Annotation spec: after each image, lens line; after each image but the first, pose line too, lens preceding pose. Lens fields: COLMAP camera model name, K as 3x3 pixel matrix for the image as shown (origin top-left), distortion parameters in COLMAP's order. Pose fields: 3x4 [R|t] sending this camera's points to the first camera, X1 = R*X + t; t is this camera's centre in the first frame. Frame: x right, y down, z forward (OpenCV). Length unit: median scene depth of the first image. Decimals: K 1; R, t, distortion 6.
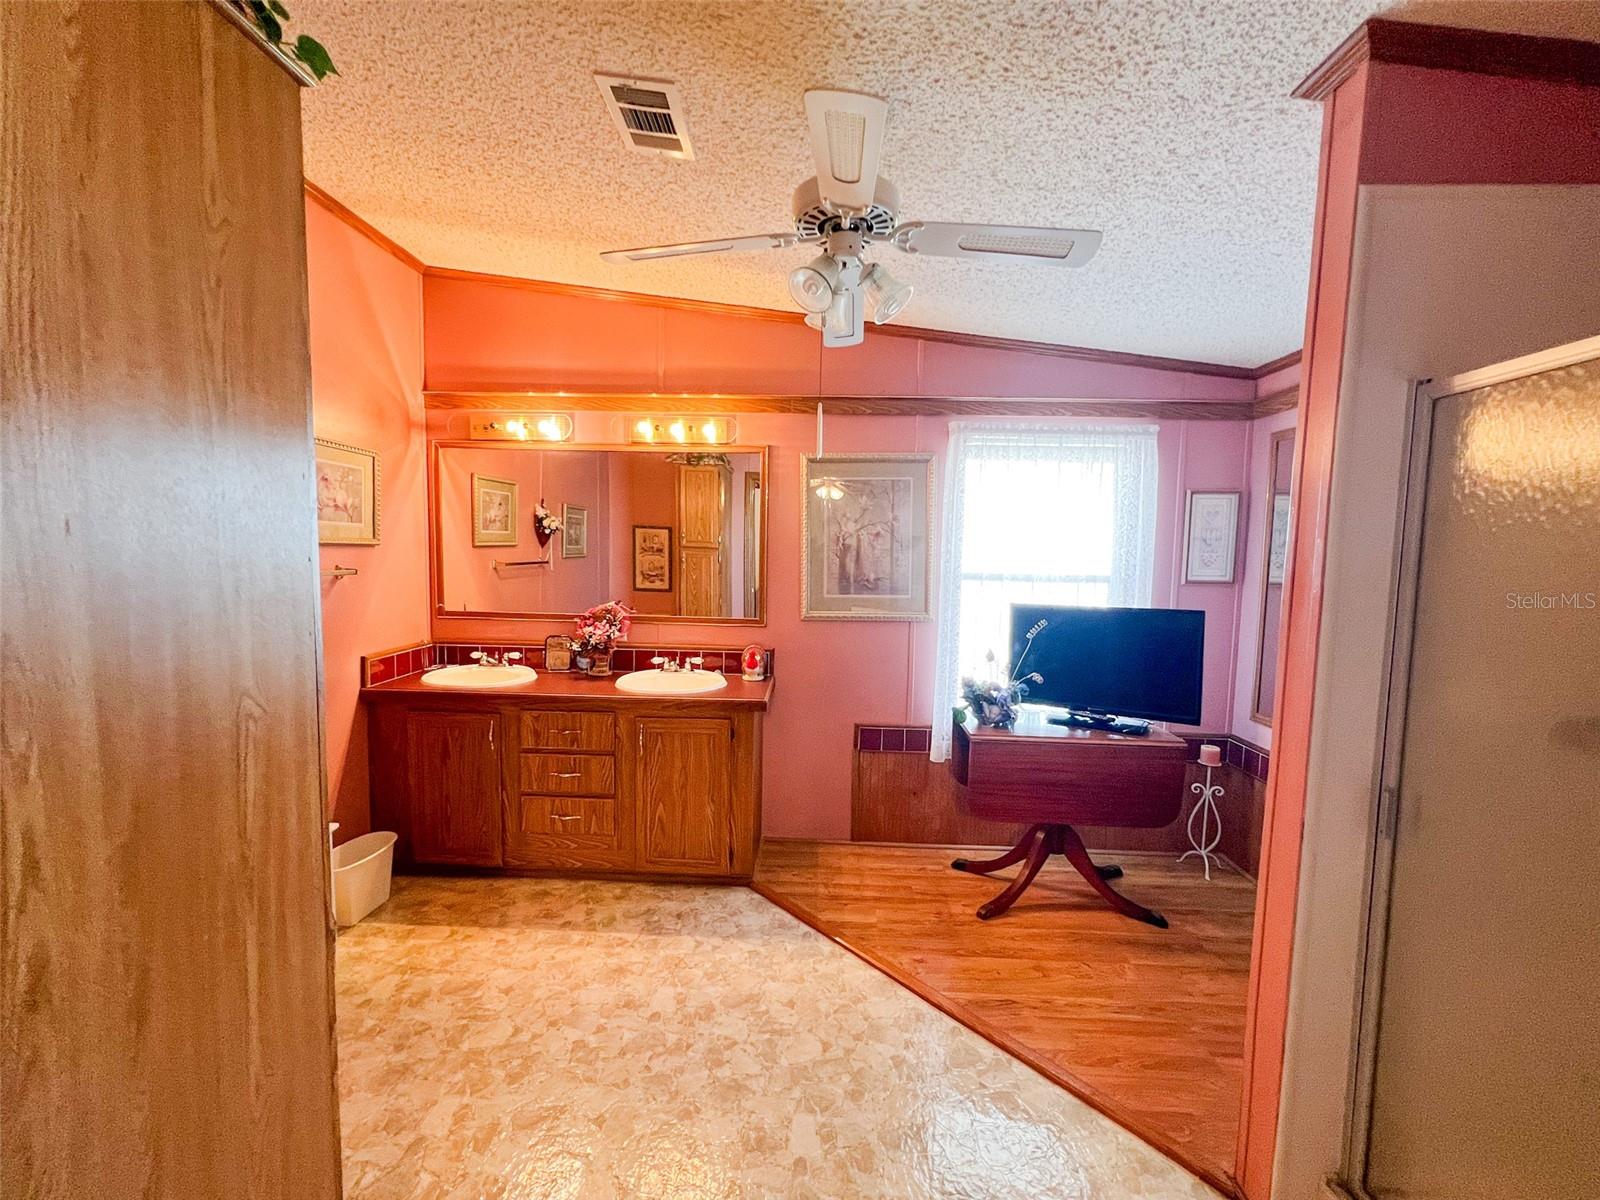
lens RADIAL K [[641.3, 0, 792.9], [0, 641.3, 597.1], [0, 0, 1]] dist [-0.001026, 0.000245]
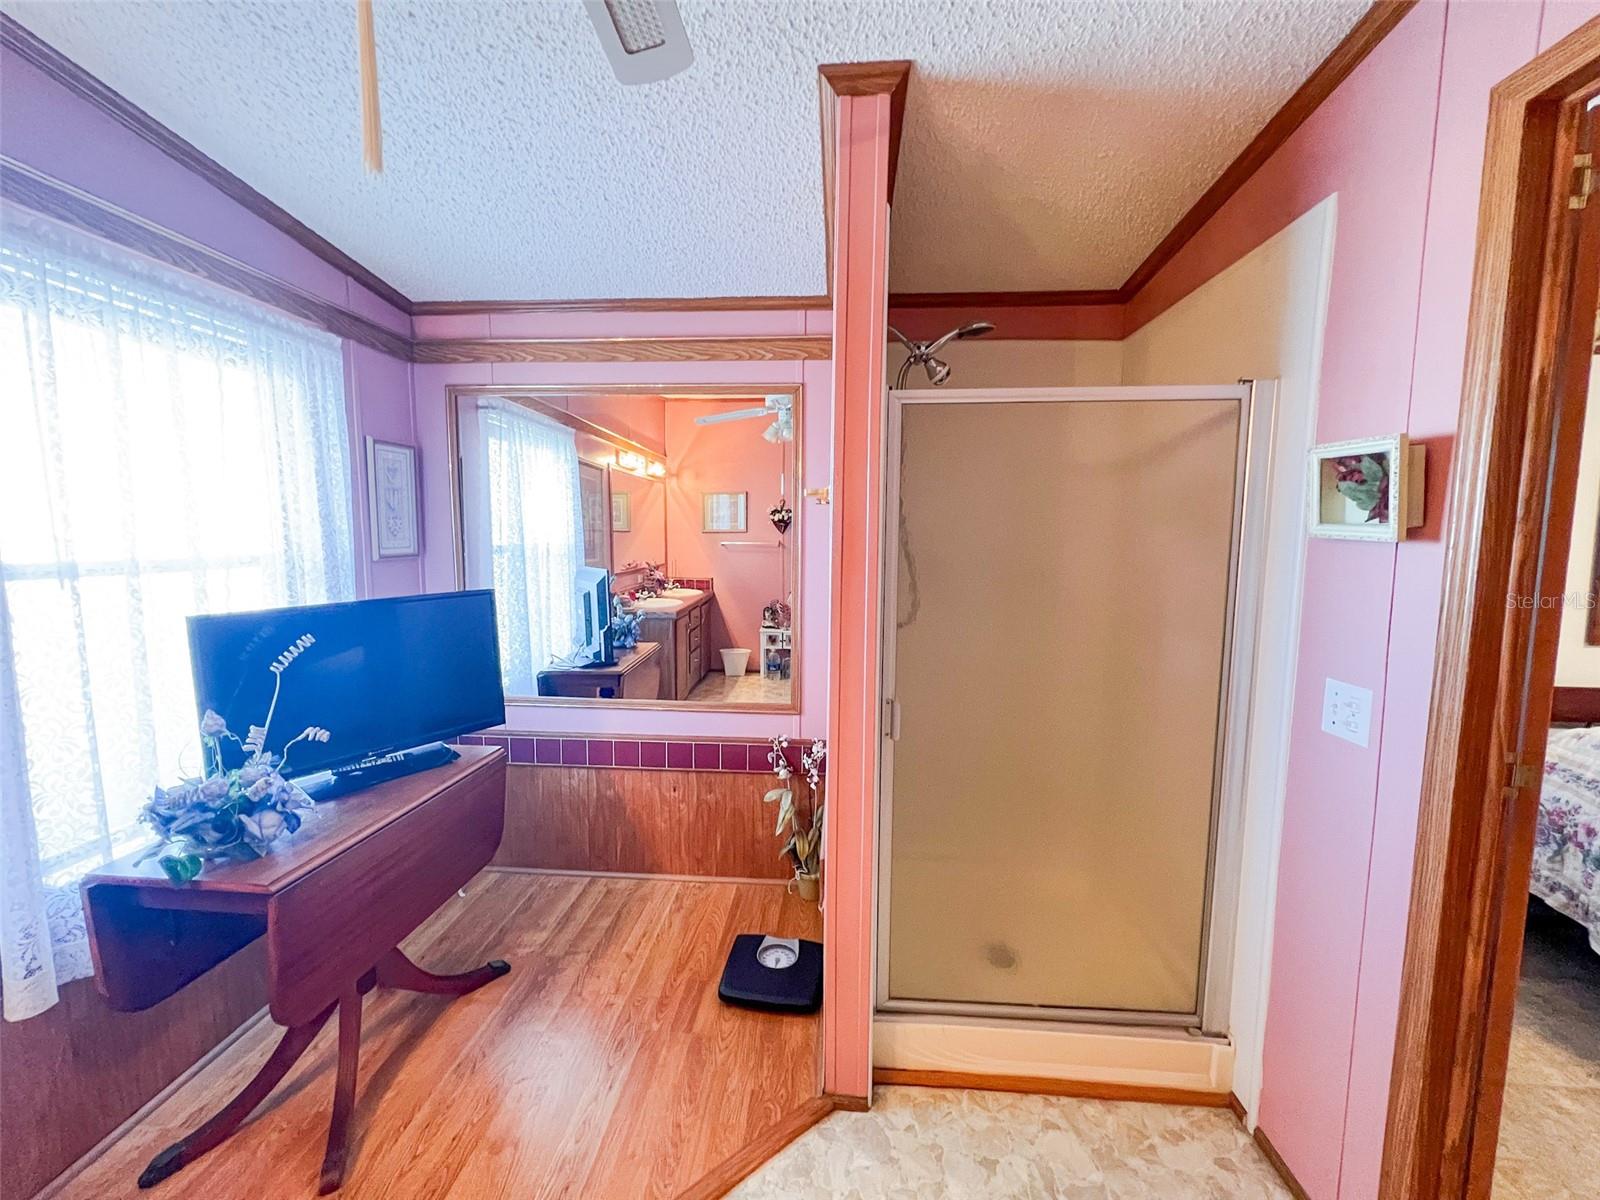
lens RADIAL K [[641.3, 0, 797.3], [0, 641.3, 596.1], [0, 0, 1]] dist [-0.001026, 0.000245]
pose [[0.032799, -0.119007, 0.992352, -0.151580], [0.071486, 0.990622, 0.116437, -0.031534], [-0.996902, 0.067121, 0.040998, 0.477169]]
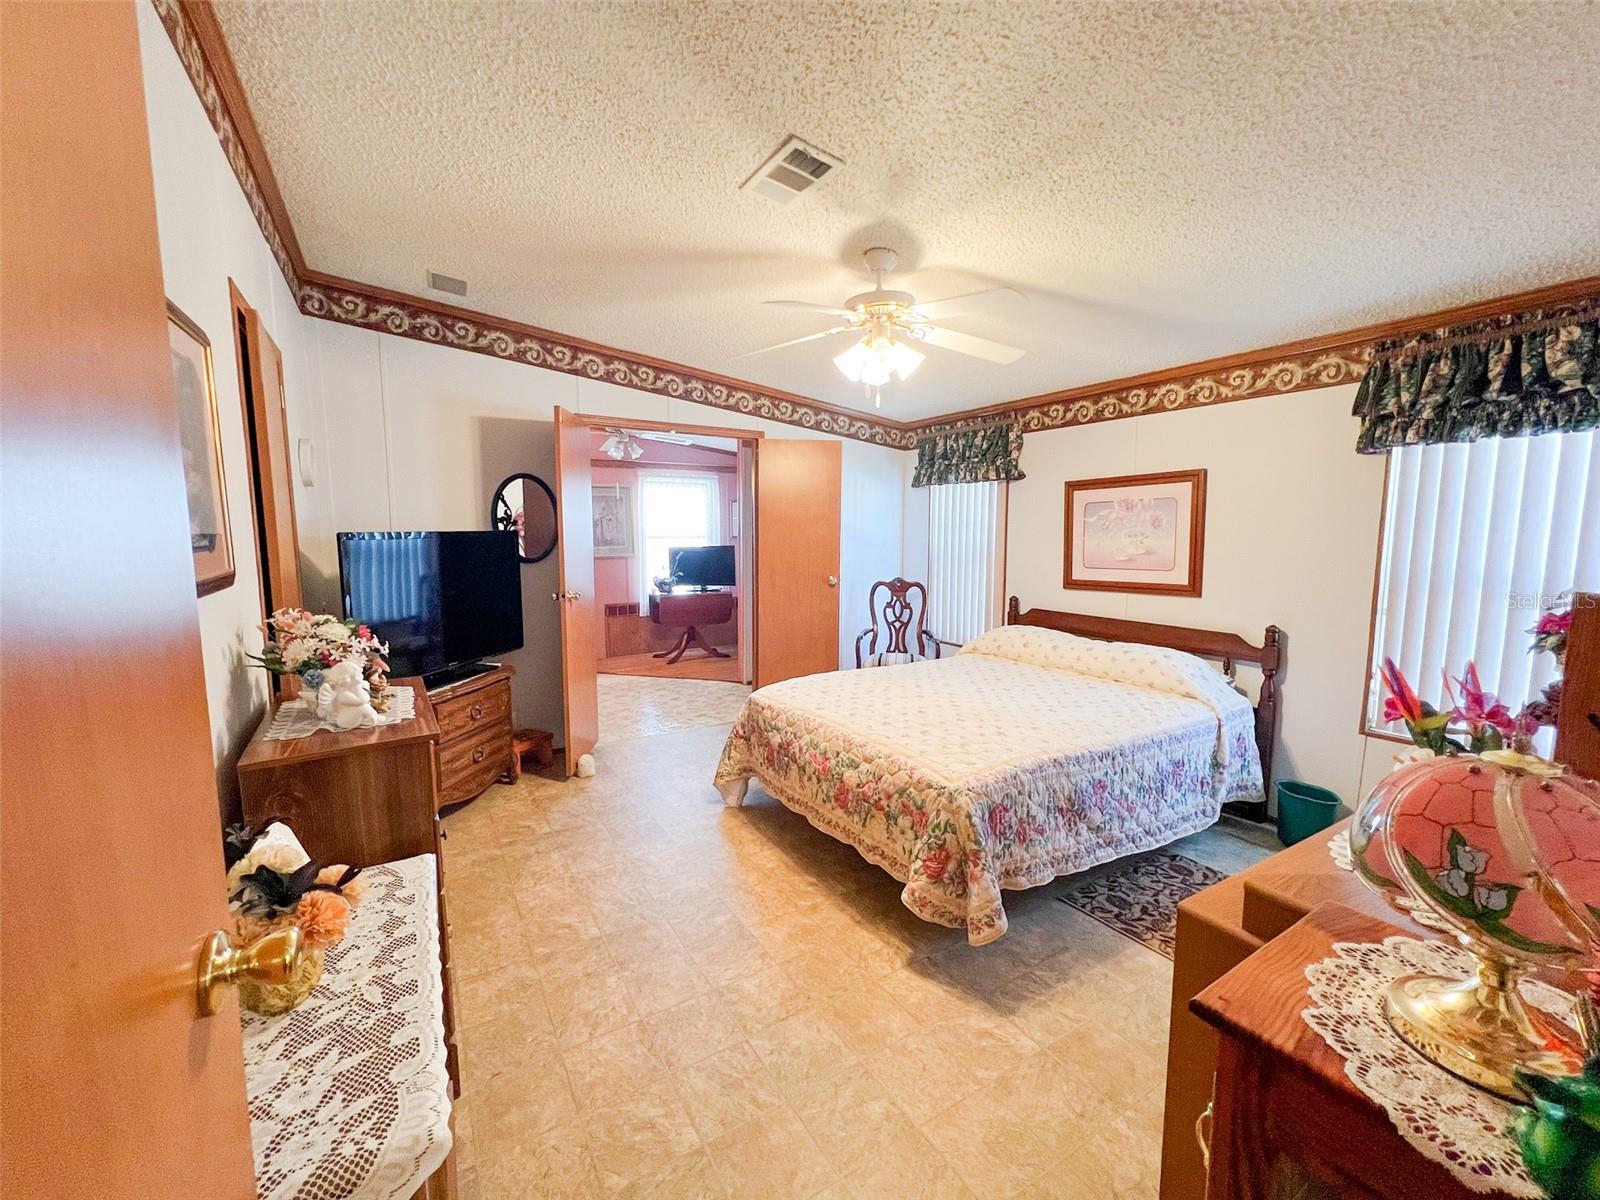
lens RADIAL K [[641.3, 0, 795.1], [0, 641.3, 596.0], [0, 0, 1]] dist [-0.001026, 0.000245]
pose [[0.842309, -0.082512, 0.532642, -0.573507], [0.058606, 0.996374, 0.061671, 0.072959], [-0.535800, -0.020729, 0.844091, -1.334031]]
